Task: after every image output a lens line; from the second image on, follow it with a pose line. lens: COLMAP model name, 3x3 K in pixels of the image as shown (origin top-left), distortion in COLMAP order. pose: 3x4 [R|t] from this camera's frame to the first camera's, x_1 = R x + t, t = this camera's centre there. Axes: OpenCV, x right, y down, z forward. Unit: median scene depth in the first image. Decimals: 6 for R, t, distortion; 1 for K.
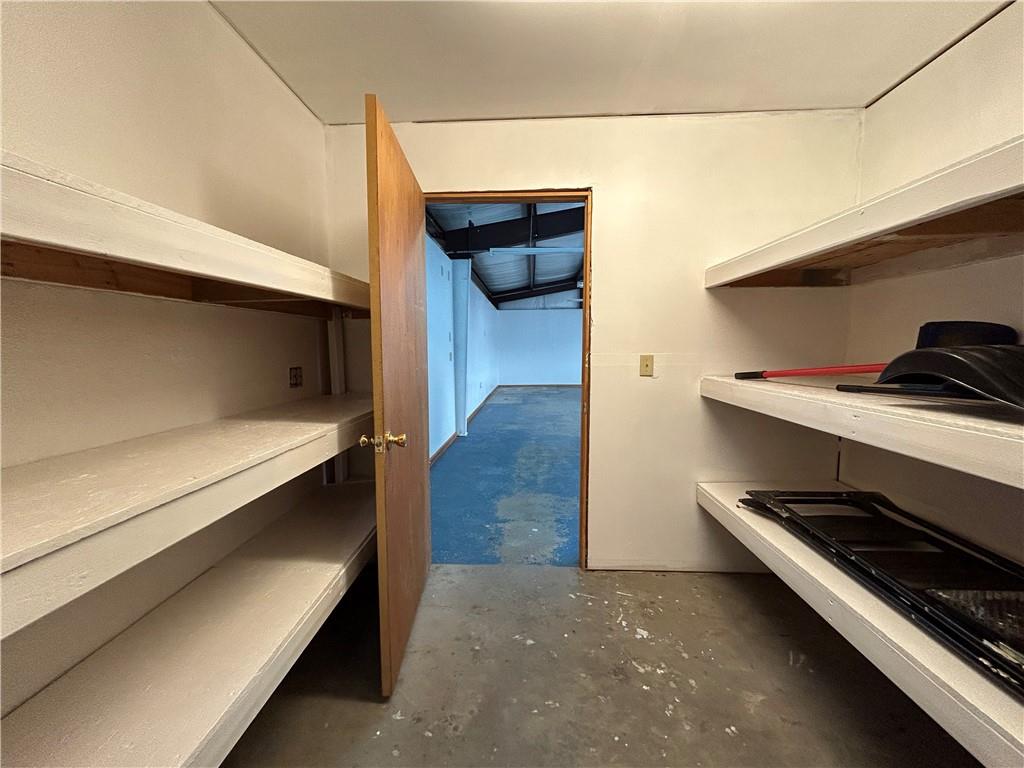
lens RADIAL K [[415.7, 0, 512.0], [0, 415.7, 384.0], [0, 0, 1]] dist [0.009324, 0.000138]
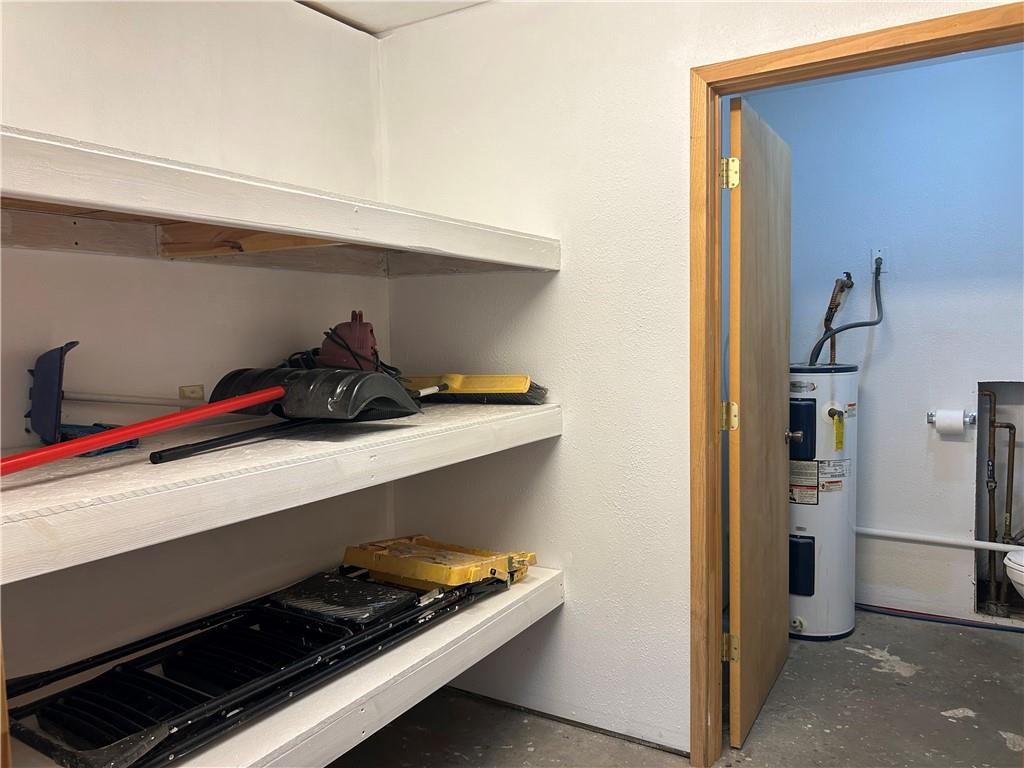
lens RADIAL K [[779.4, 0, 512.0], [0, 779.4, 384.0], [0, 0, 1]] dist [0.020706, -0.009389]
pose [[-0.873153, -0.011635, 0.487307, -0.151867], [0.069714, 0.986457, 0.148466, -0.250895], [-0.482435, 0.163606, -0.860517, 1.999735]]
